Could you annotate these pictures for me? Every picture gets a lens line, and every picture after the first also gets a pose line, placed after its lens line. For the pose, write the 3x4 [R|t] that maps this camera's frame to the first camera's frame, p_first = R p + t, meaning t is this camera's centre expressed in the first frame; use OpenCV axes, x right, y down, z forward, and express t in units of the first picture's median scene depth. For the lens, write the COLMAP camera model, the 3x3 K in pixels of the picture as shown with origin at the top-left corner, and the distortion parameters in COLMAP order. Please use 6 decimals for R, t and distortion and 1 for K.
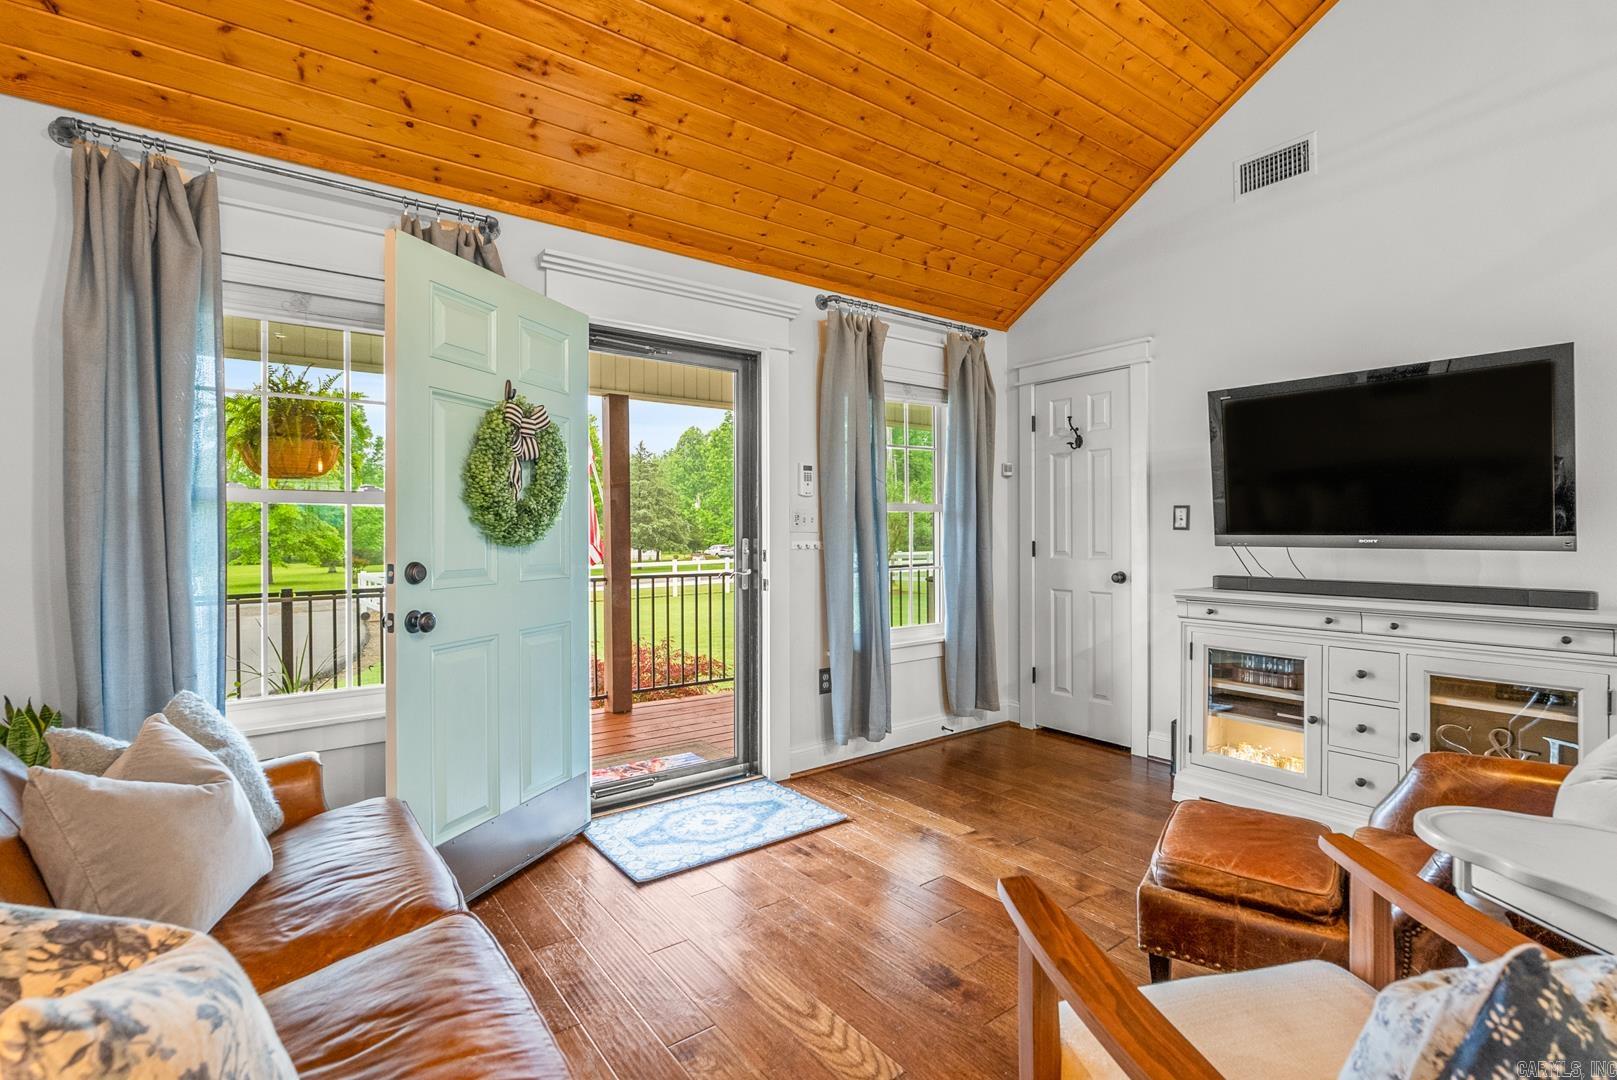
lens RADIAL K [[736.4, 0, 814.2], [0, 736.4, 536.9], [0, 0, 1]] dist [-0.008426, 0.000357]
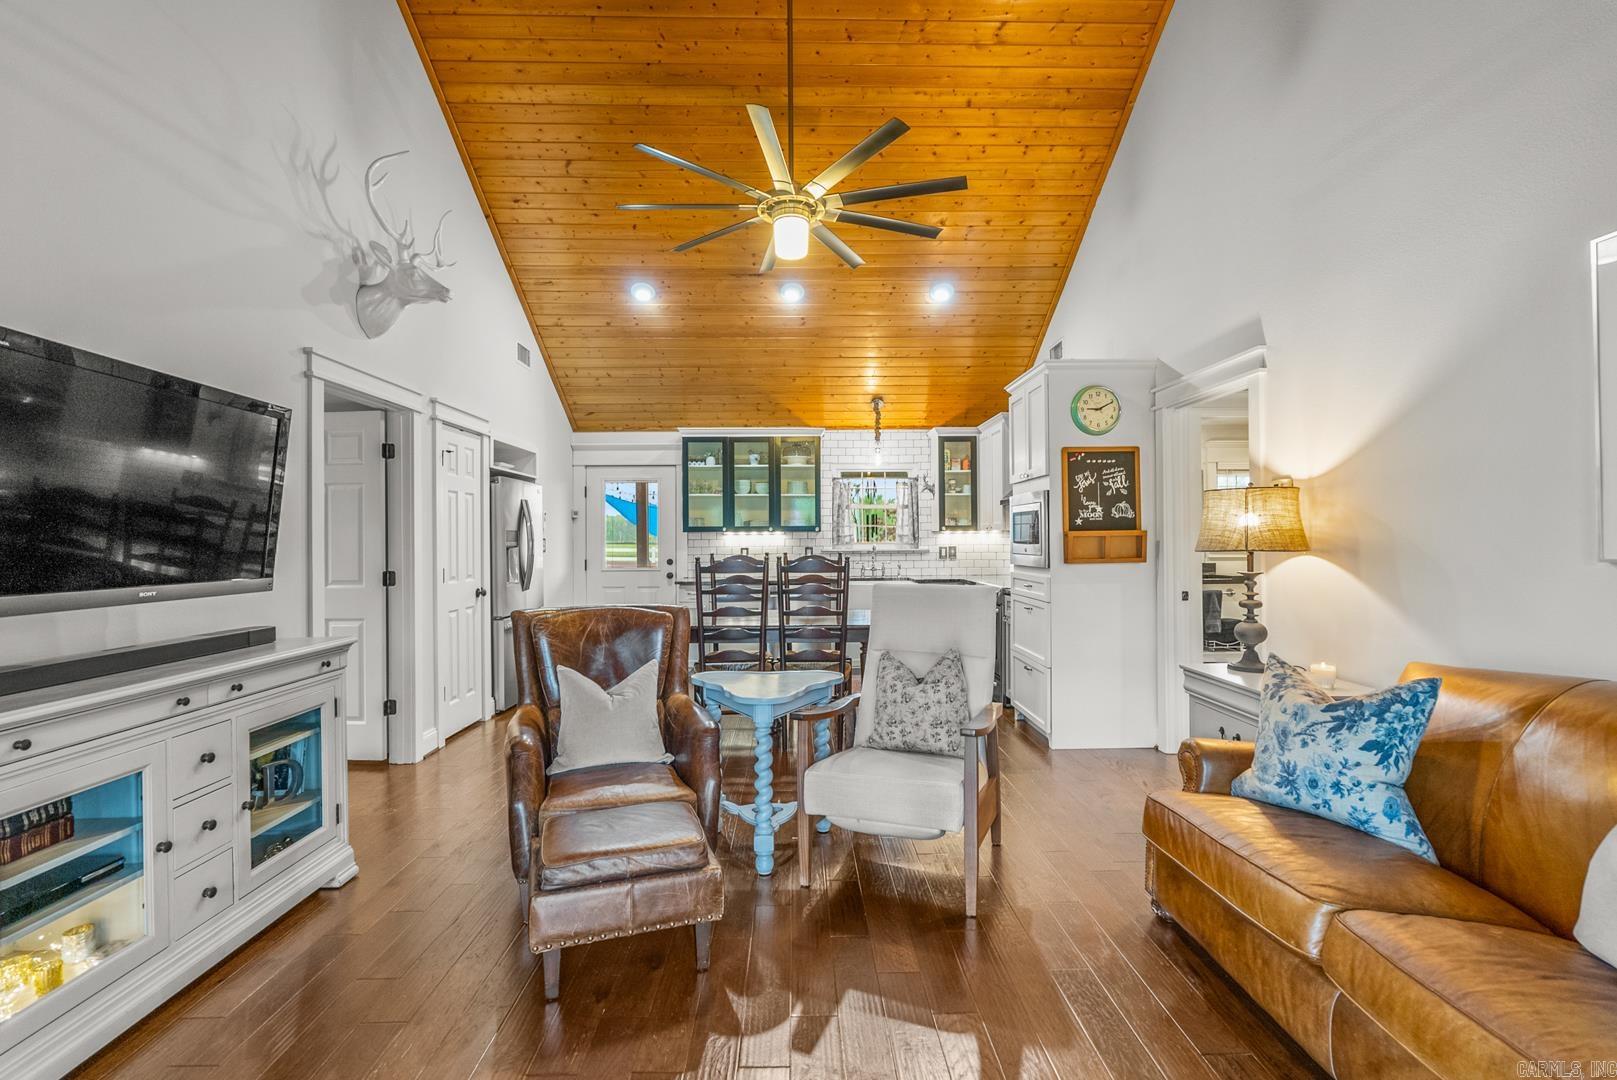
lens RADIAL K [[743.5, 0, 804.5], [0, 743.5, 540.5], [0, 0, 1]] dist [-0.009926, -0.000378]
pose [[-0.801113, 0.009781, 0.598433, -0.225645], [0.015692, 0.999866, 0.004664, -0.038058], [-0.598307, 0.013127, -0.801159, 1.072528]]
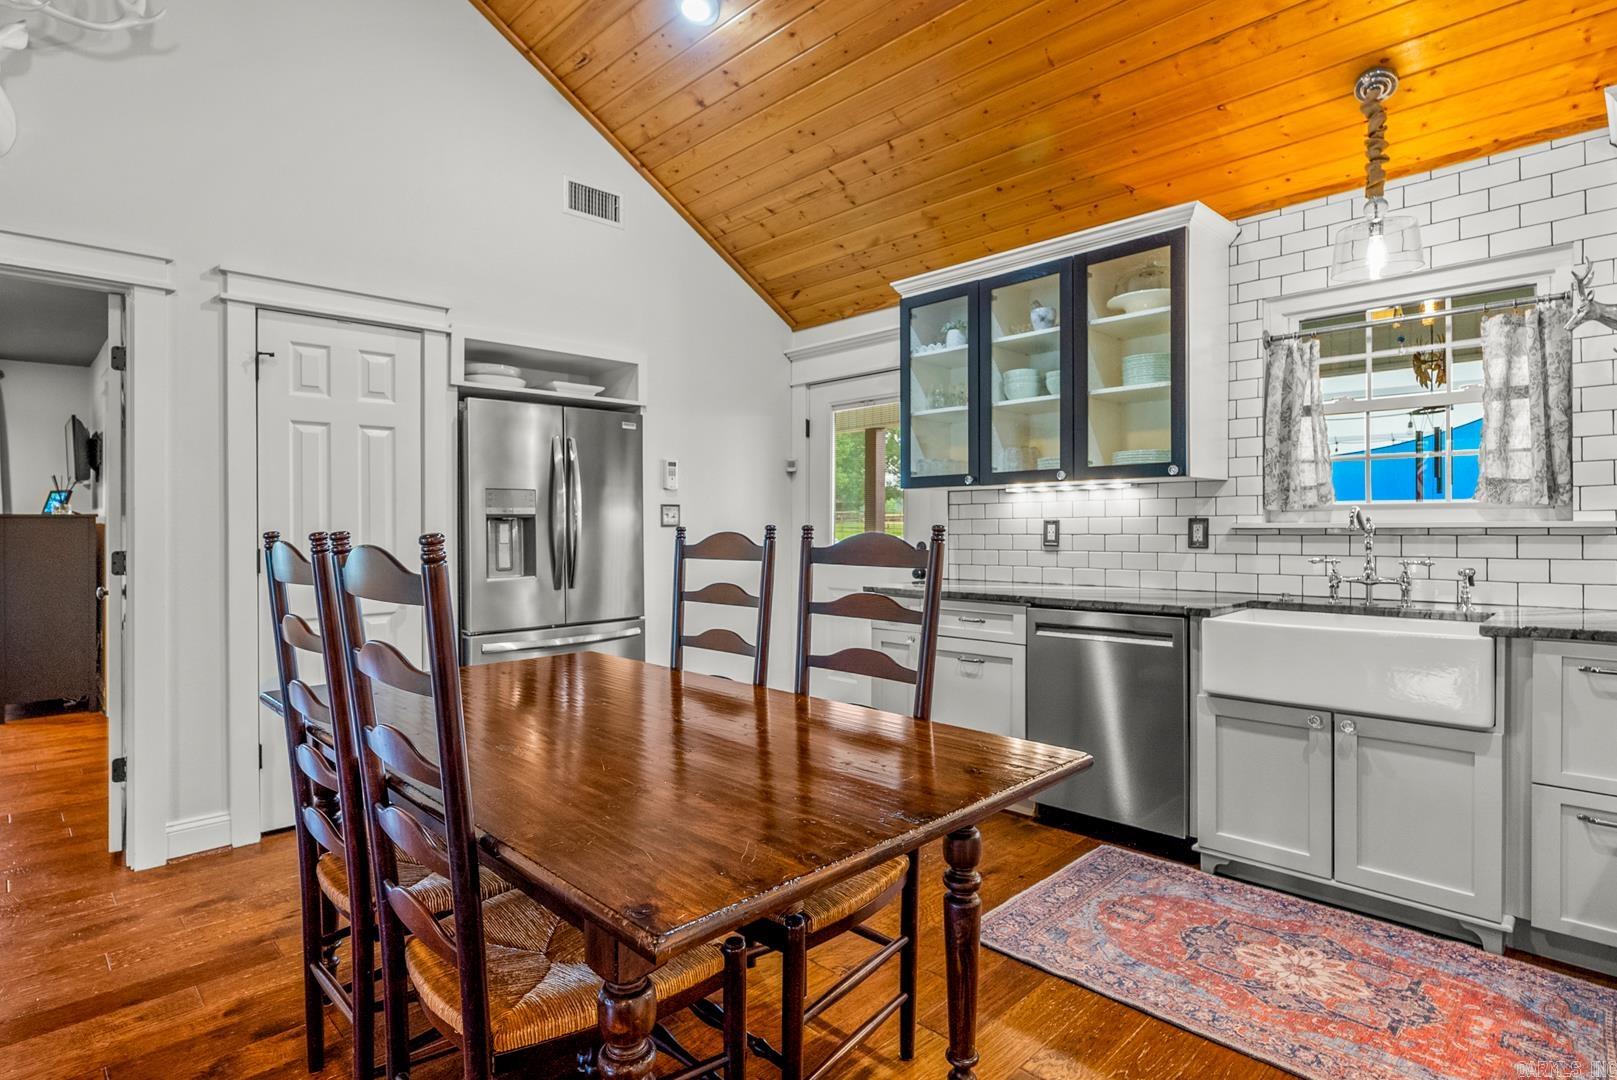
lens RADIAL K [[834.1, 0, 789.1], [0, 834.1, 533.9], [0, 0, 1]] dist [-0.004528, -0.000027]
pose [[-0.112312, -0.004329, 0.993664, 0.179342], [0.018303, 0.999812, 0.006424, -0.000727], [-0.993504, 0.018908, -0.112212, -0.215011]]
